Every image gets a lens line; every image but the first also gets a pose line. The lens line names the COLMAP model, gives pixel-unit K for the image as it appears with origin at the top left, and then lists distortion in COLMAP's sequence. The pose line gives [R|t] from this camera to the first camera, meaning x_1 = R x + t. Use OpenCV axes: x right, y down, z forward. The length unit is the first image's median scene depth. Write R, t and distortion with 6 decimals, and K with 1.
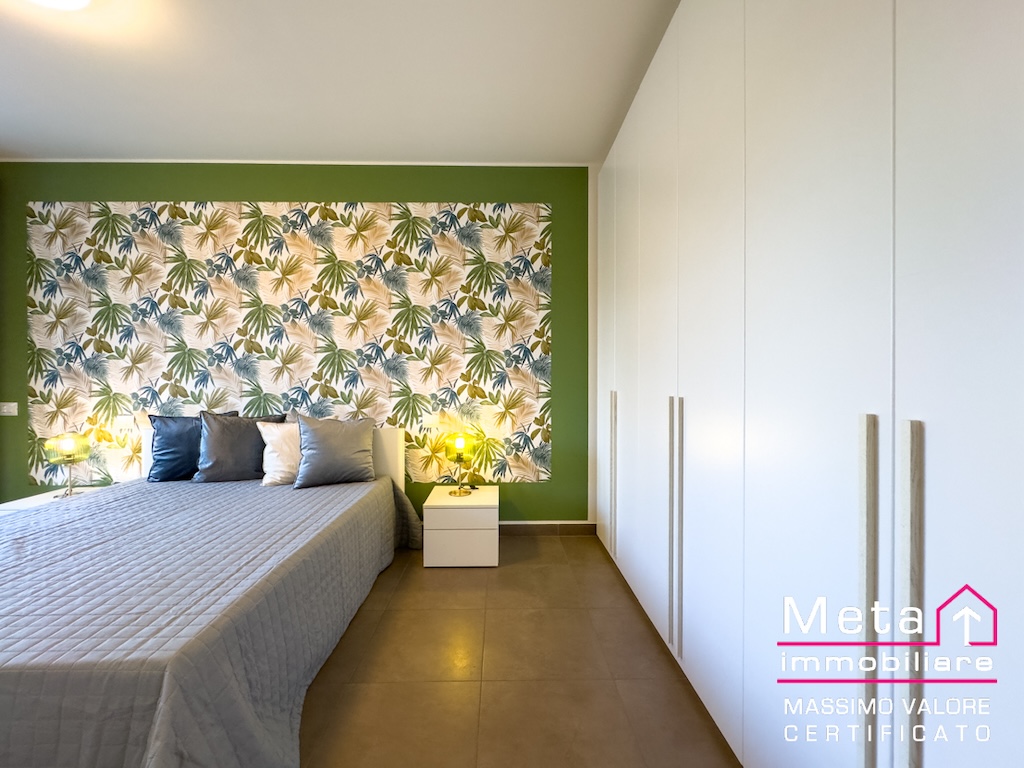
lens RADIAL K [[421.7, 0, 512.0], [0, 421.7, 384.0], [0, 0, 1]] dist [0.000217, -0.000339]
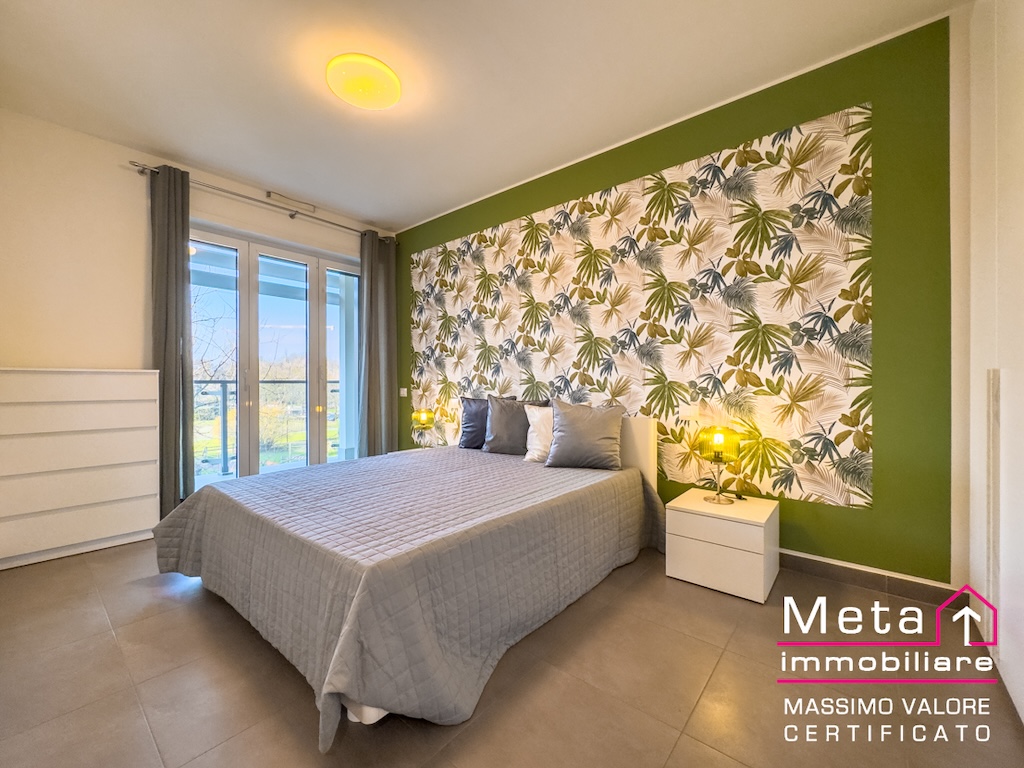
lens RADIAL K [[421.7, 0, 512.0], [0, 421.7, 384.0], [0, 0, 1]] dist [0.000217, -0.000339]
pose [[0.748333, -0.001870, -0.663320, 0.114901], [-0.003706, 0.999969, -0.007000, 0.037853], [0.663313, 0.007697, 0.748303, 0.112948]]
